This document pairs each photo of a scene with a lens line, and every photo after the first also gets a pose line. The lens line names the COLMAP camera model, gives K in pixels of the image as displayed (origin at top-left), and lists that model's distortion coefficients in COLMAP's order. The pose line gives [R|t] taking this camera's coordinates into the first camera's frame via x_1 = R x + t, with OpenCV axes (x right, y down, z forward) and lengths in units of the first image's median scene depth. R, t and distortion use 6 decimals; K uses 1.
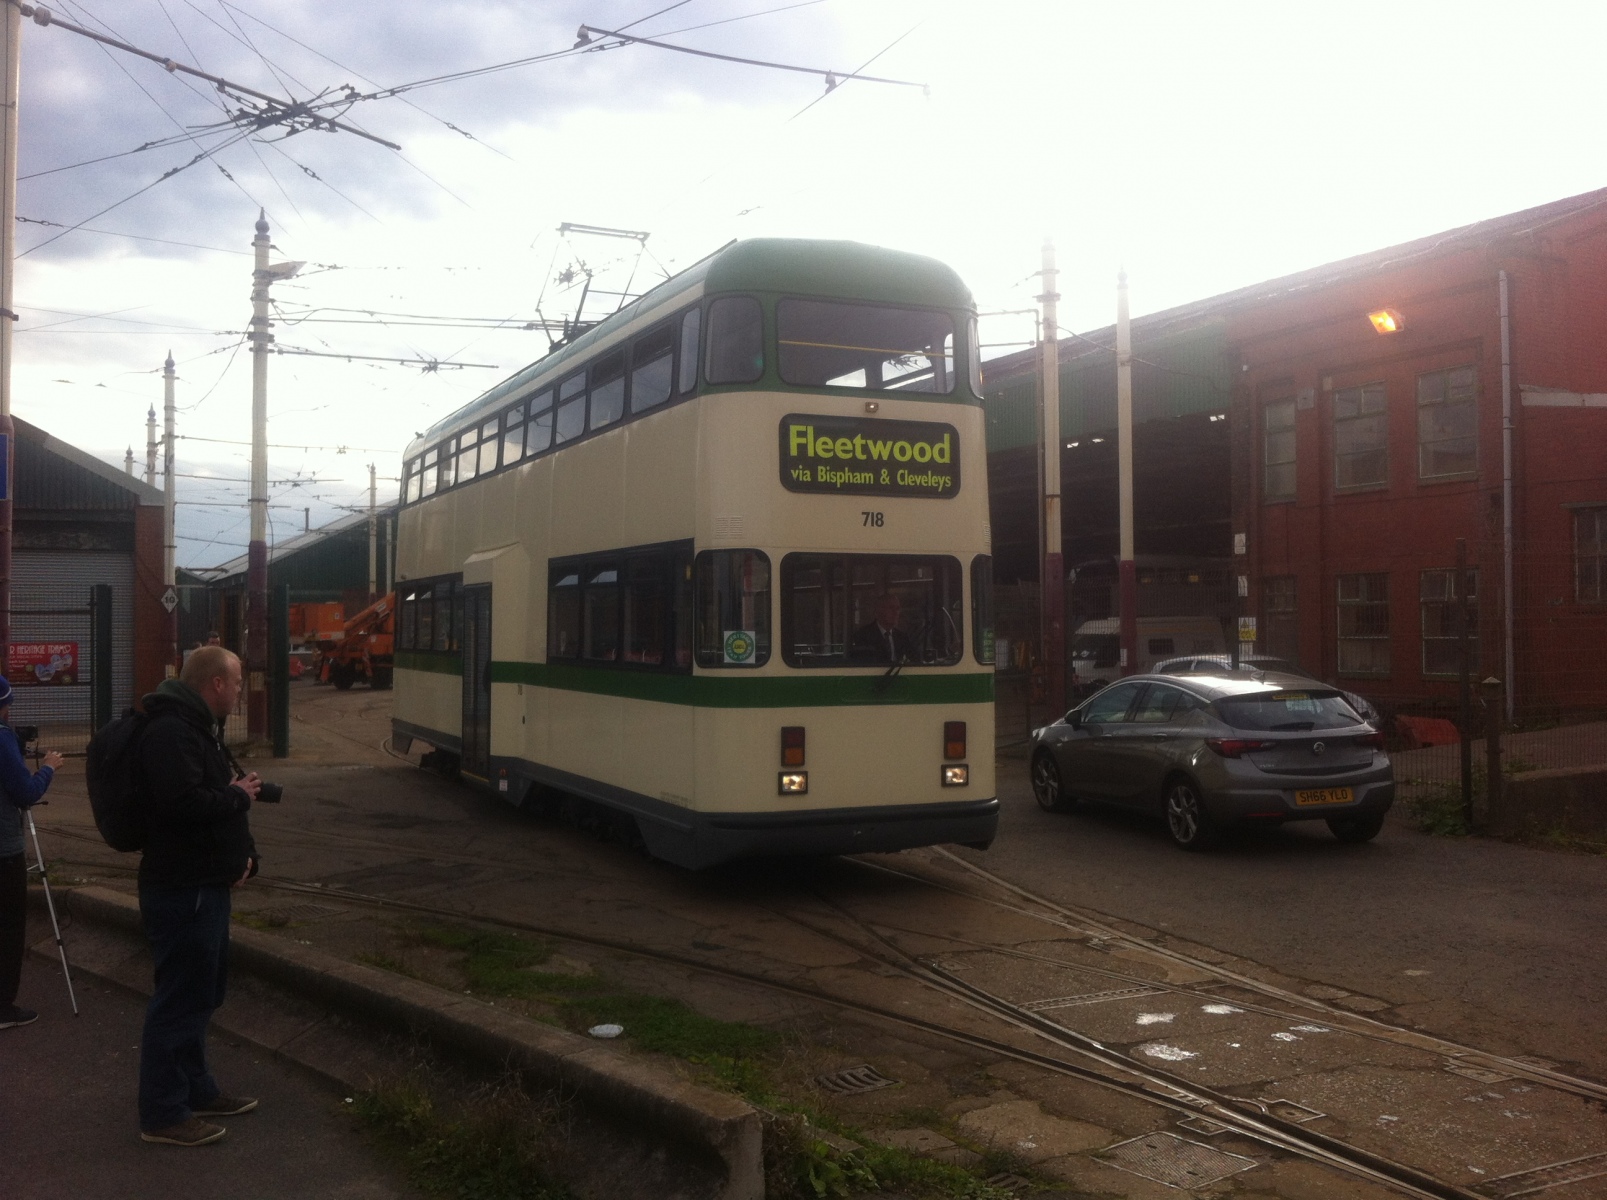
lens RADIAL K [[1561.0, 0, 802.9], [0, 1561.0, 601.8], [0, 0, 1]] dist [0.082047, -0.312576]
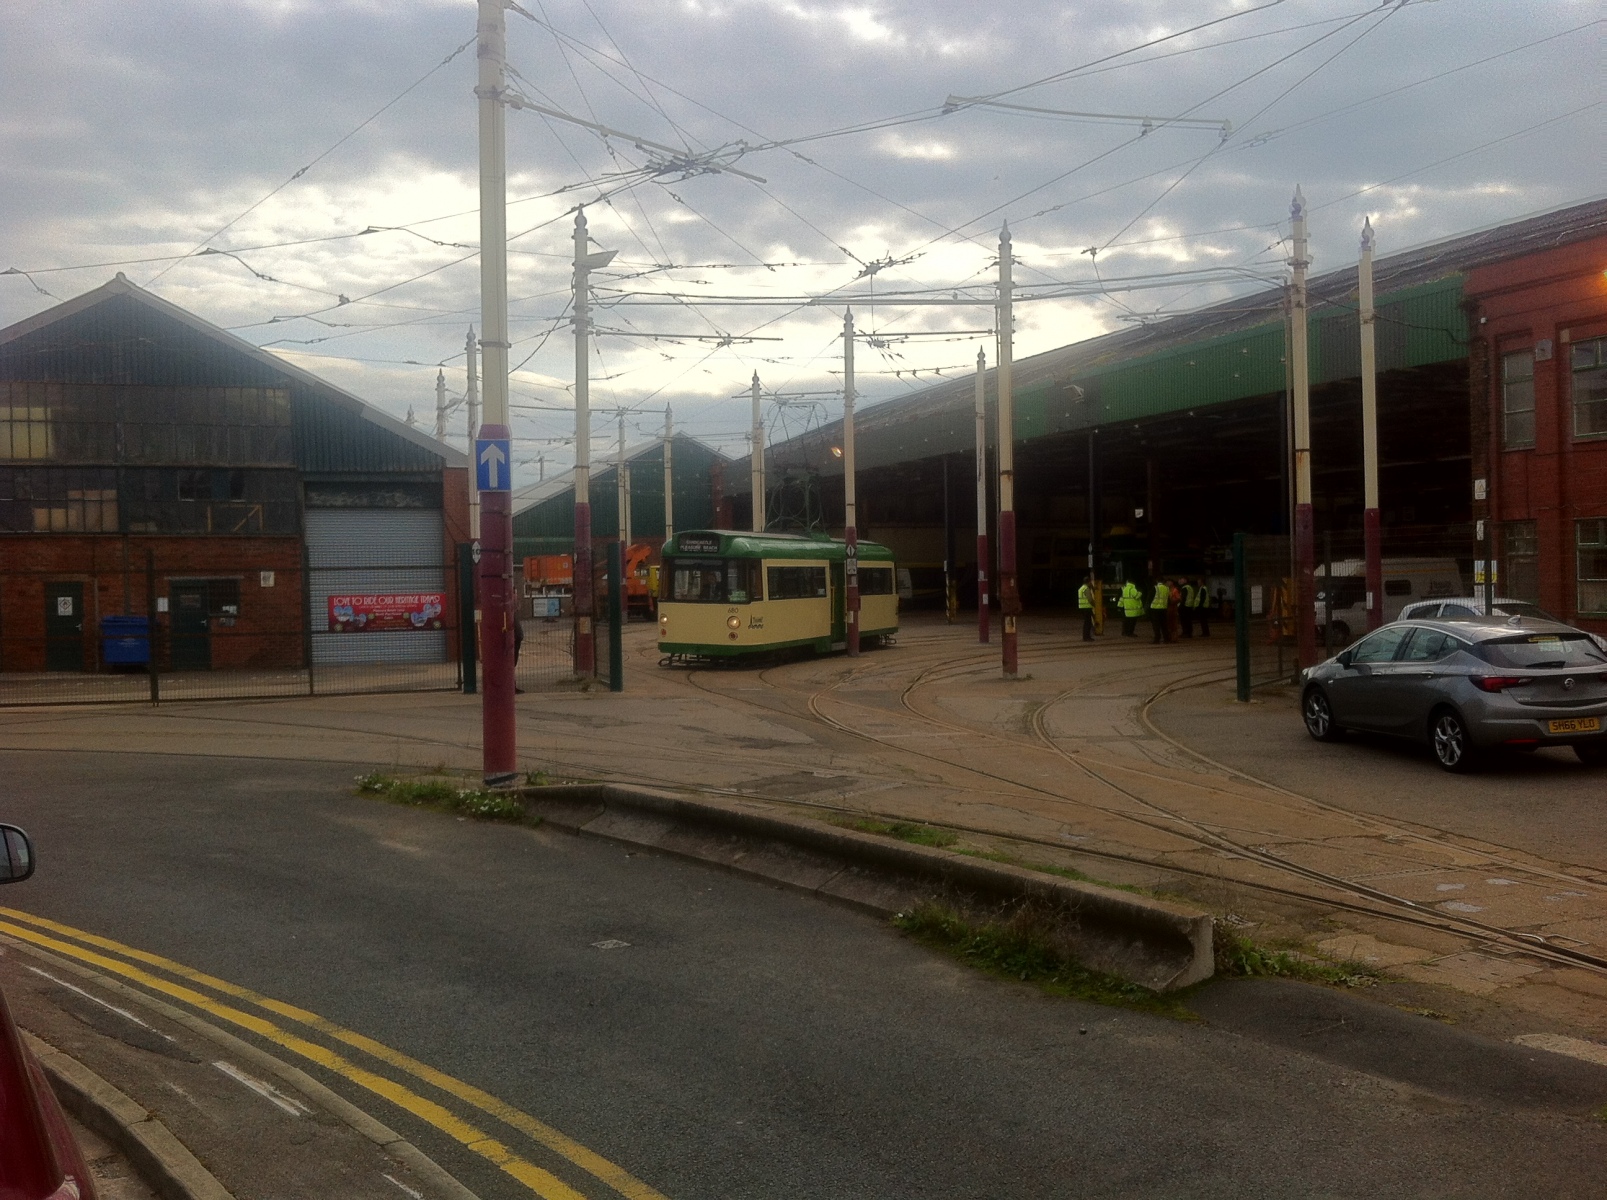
lens RADIAL K [[1561.0, 0, 802.9], [0, 1561.0, 601.8], [0, 0, 1]] dist [0.082047, -0.312576]
pose [[0.992053, -0.004266, -0.125751, -0.077806], [0.009118, 0.999235, 0.038037, -0.014304], [0.125493, -0.038881, 0.991332, -0.188507]]
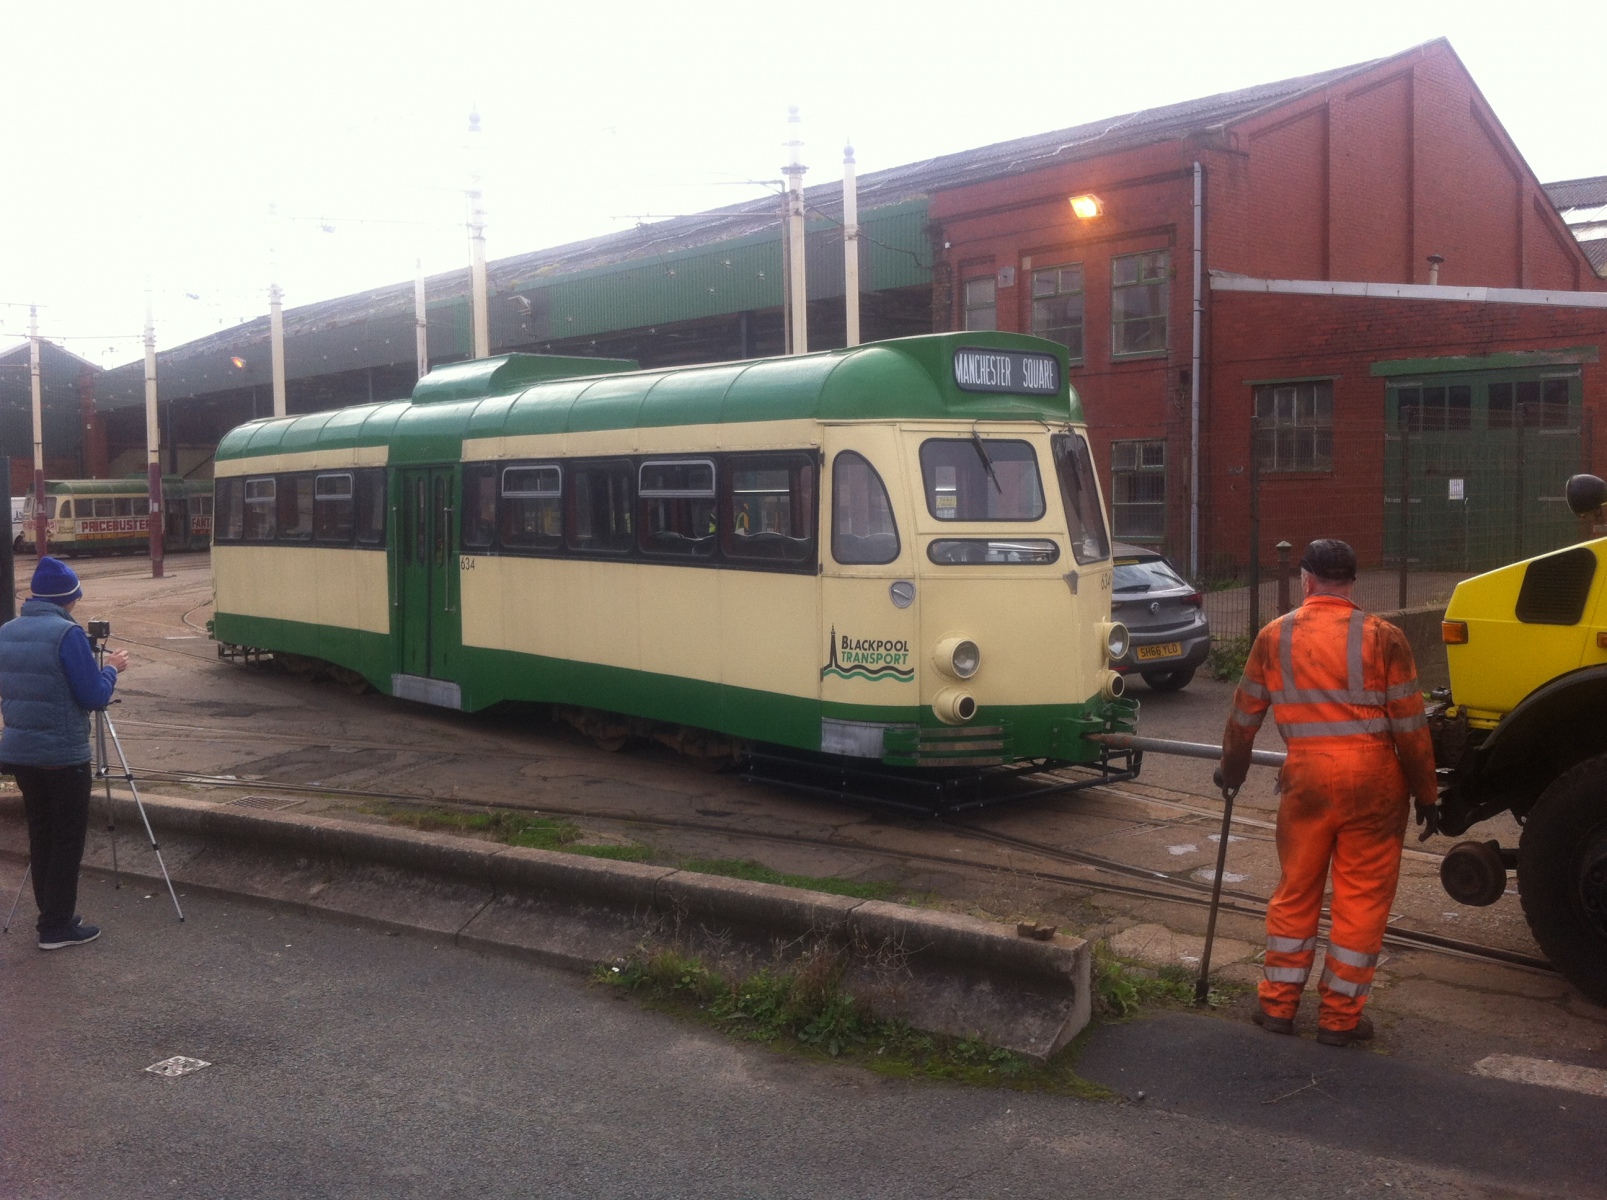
lens RADIAL K [[1576.0, 0, 814.9], [0, 1576.0, 593.8], [0, 0, 1]] dist [0.098270, -0.393058]
pose [[0.966158, -0.023316, 0.256895, -0.171958], [0.002716, 0.996771, 0.080256, -0.006272], [-0.257936, -0.076842, 0.963101, -0.012061]]
